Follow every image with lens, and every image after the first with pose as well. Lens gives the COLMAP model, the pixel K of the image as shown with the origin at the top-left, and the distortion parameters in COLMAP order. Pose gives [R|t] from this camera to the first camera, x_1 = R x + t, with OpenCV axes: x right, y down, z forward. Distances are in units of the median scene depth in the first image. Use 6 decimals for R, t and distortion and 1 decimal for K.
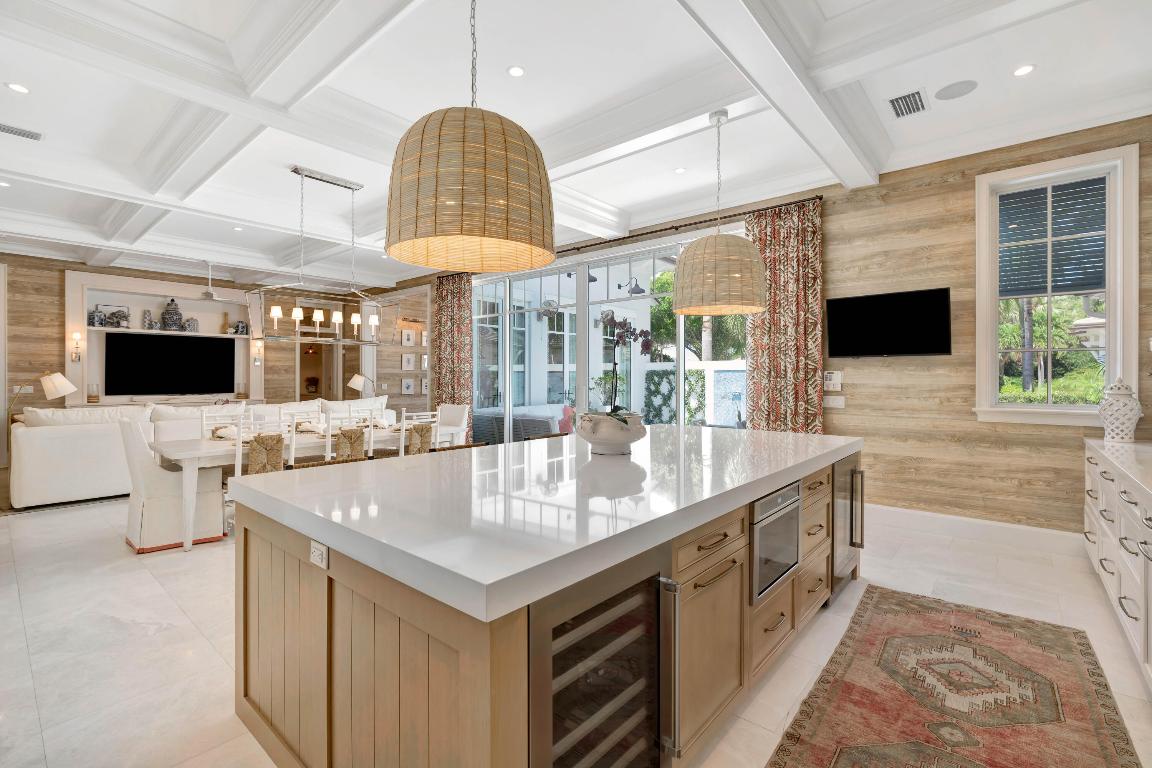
lens RADIAL K [[510.7, 0, 583.0], [0, 510.7, 376.9], [0, 0, 1]] dist [-0.008751, 0.001390]
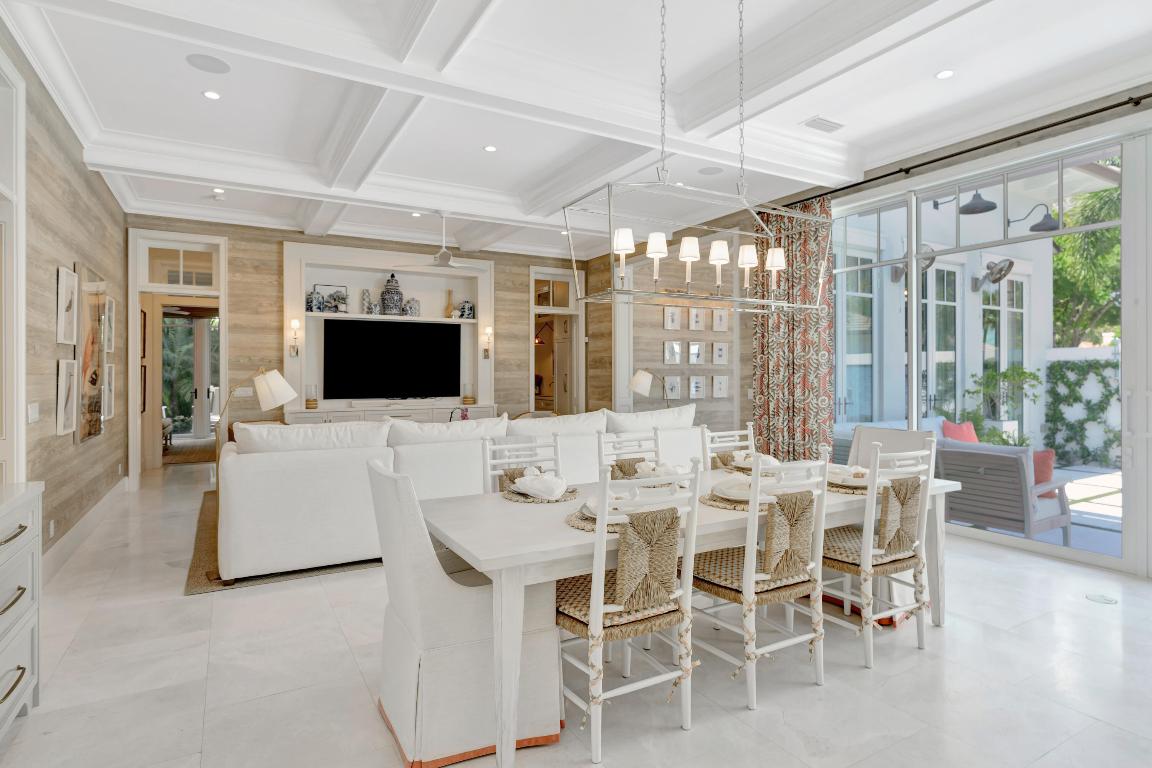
lens RADIAL K [[610.1, 0, 581.2], [0, 610.1, 373.4], [0, 0, 1]] dist [-0.020383, 0.001294]
pose [[0.942216, -0.005288, -0.334966, -0.256510], [0.004919, 0.999986, -0.001951, -0.000146], [0.334971, 0.000190, 0.942228, 0.252614]]
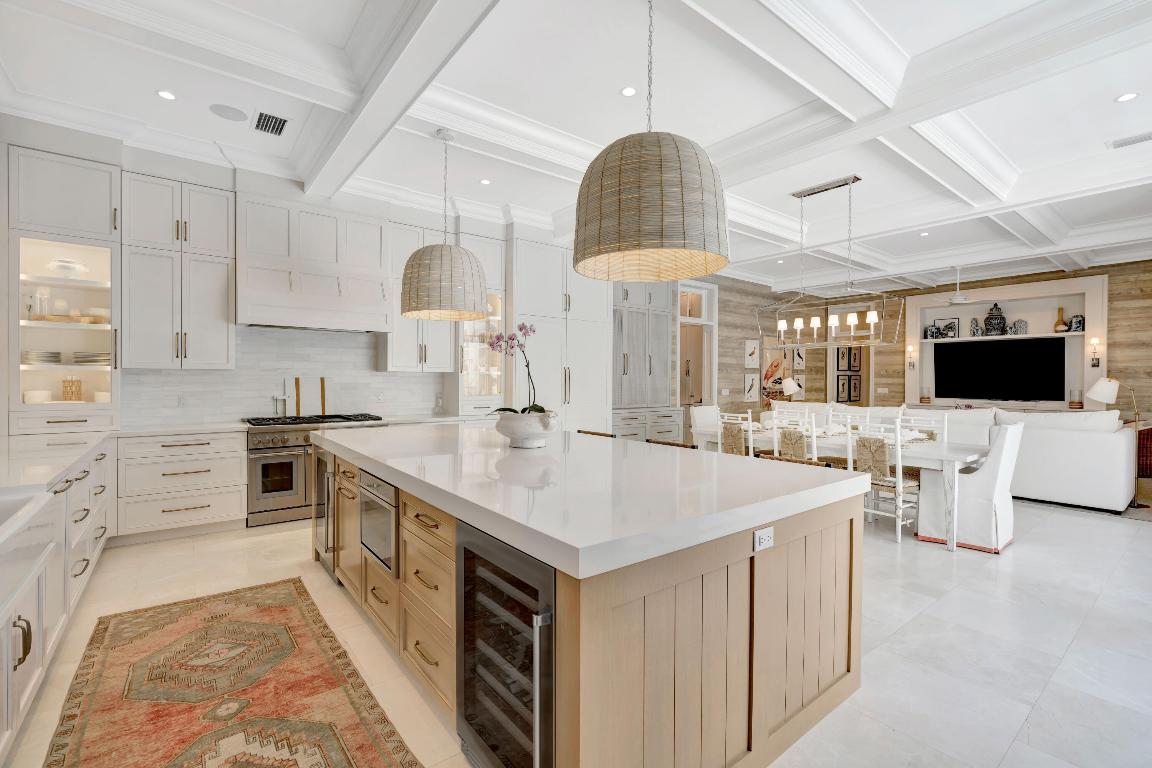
lens RADIAL K [[510.7, 0, 573.5], [0, 510.7, 378.6], [0, 0, 1]] dist [-0.008751, 0.001390]
pose [[-0.214692, -0.004372, -0.976672, 0.376021], [-0.005858, 0.999978, -0.003189, 0.001344], [0.976664, 0.005037, -0.214713, 0.449924]]
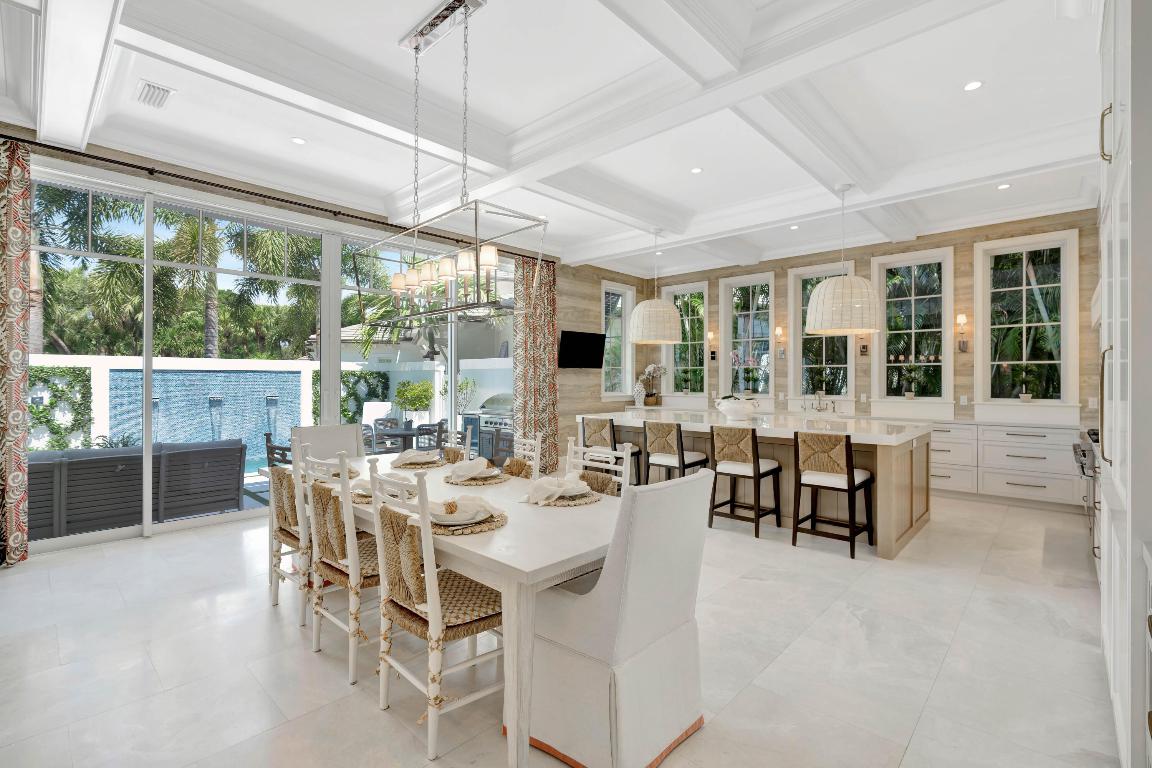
lens RADIAL K [[510.7, 0, 576.7], [0, 510.7, 382.7], [0, 0, 1]] dist [-0.008751, 0.001390]
pose [[0.053930, -0.008205, 0.998511, -0.630414], [-0.002375, 0.999962, 0.008345, -0.002452], [-0.998542, -0.002821, 0.053908, 0.495724]]
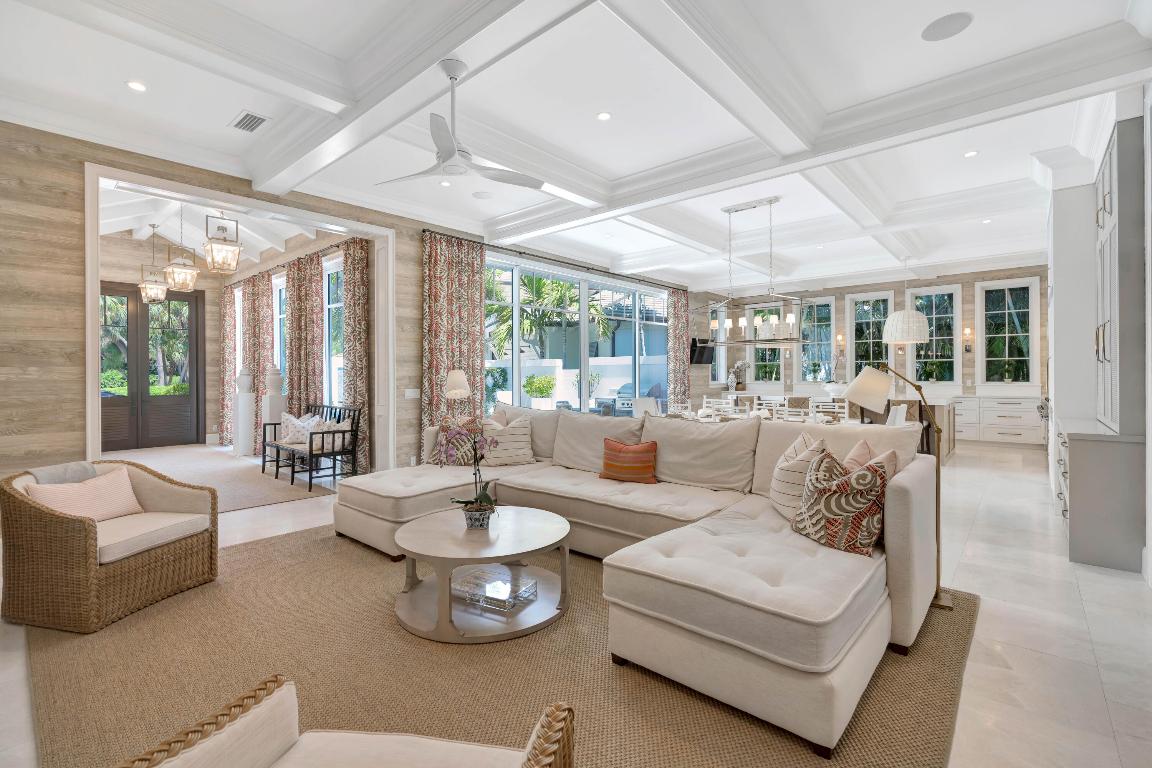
lens RADIAL K [[510.7, 0, 573.4], [0, 510.7, 378.7], [0, 0, 1]] dist [-0.008751, 0.001390]
pose [[0.019014, -0.013598, 0.999727, -1.035380], [0.007107, 0.999884, 0.013465, -0.003835], [-0.999794, 0.006849, 0.019108, 0.851483]]
